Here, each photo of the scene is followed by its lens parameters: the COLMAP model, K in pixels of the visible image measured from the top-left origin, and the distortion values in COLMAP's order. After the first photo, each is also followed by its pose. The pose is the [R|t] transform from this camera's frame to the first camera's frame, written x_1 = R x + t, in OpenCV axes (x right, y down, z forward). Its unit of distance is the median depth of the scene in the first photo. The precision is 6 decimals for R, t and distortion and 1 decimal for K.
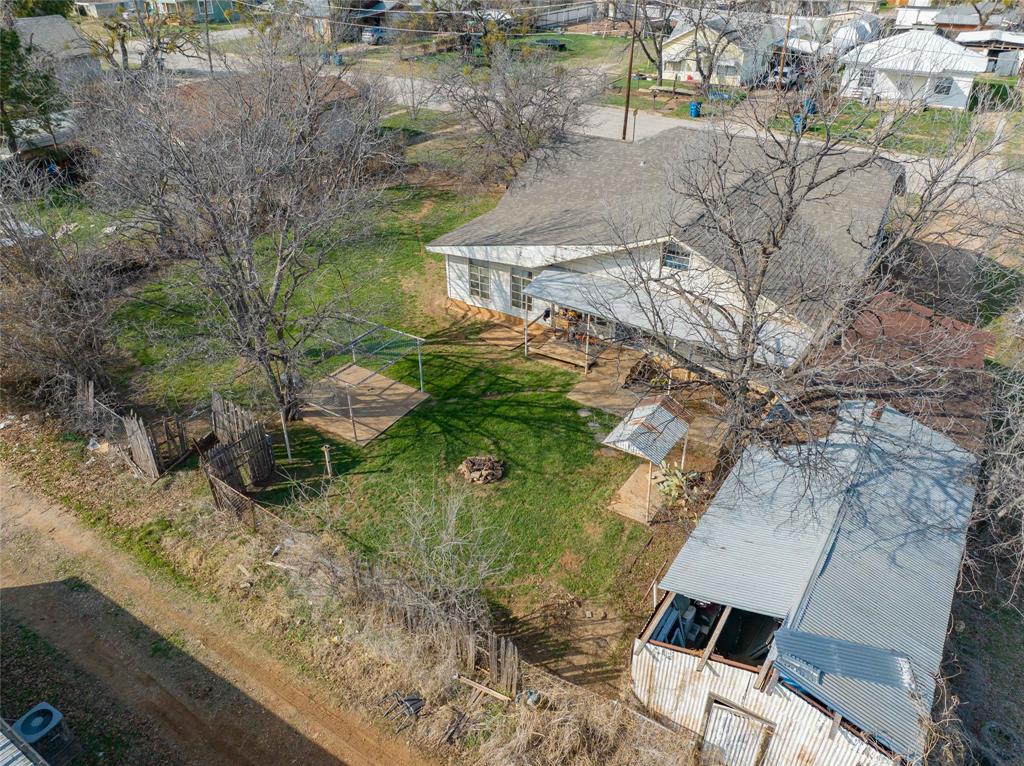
lens RADIAL K [[720.4, 0, 512.0], [0, 720.4, 383.0], [0, 0, 1]] dist [-0.023365, 0.006143]
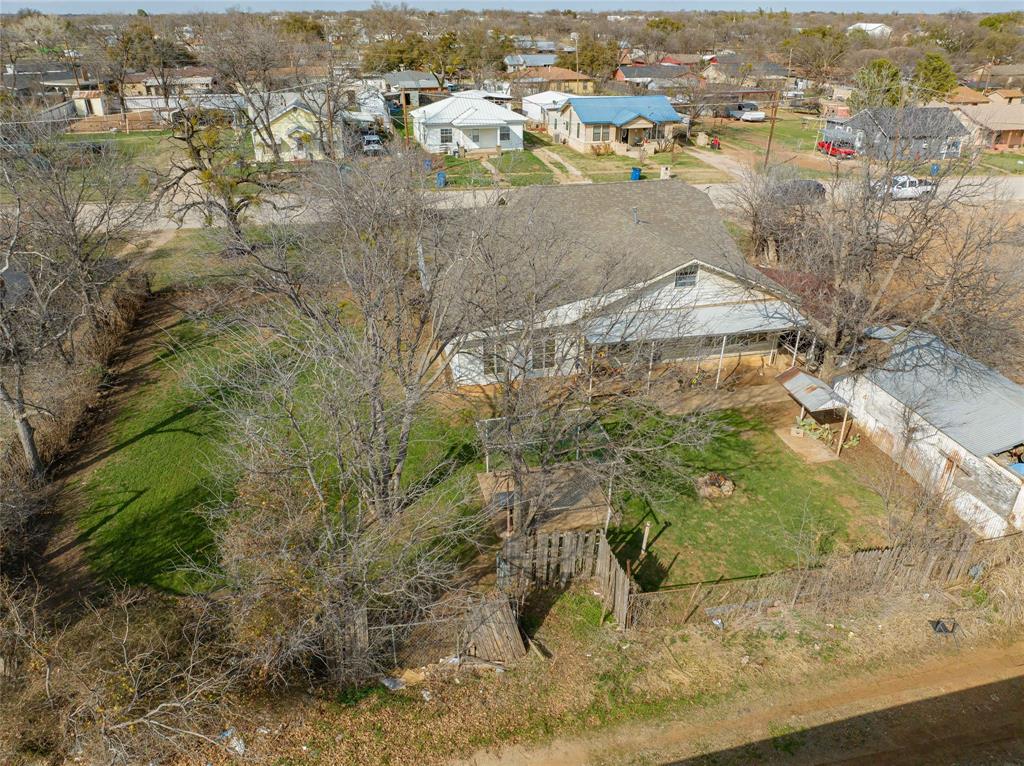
lens RADIAL K [[720.4, 0, 512.0], [0, 720.4, 383.0], [0, 0, 1]] dist [-0.023365, 0.006143]
pose [[0.697558, -0.328516, 0.636781, -0.754584], [0.383450, 0.921889, 0.055556, -0.172038], [-0.605293, 0.205420, 0.769041, 0.239216]]
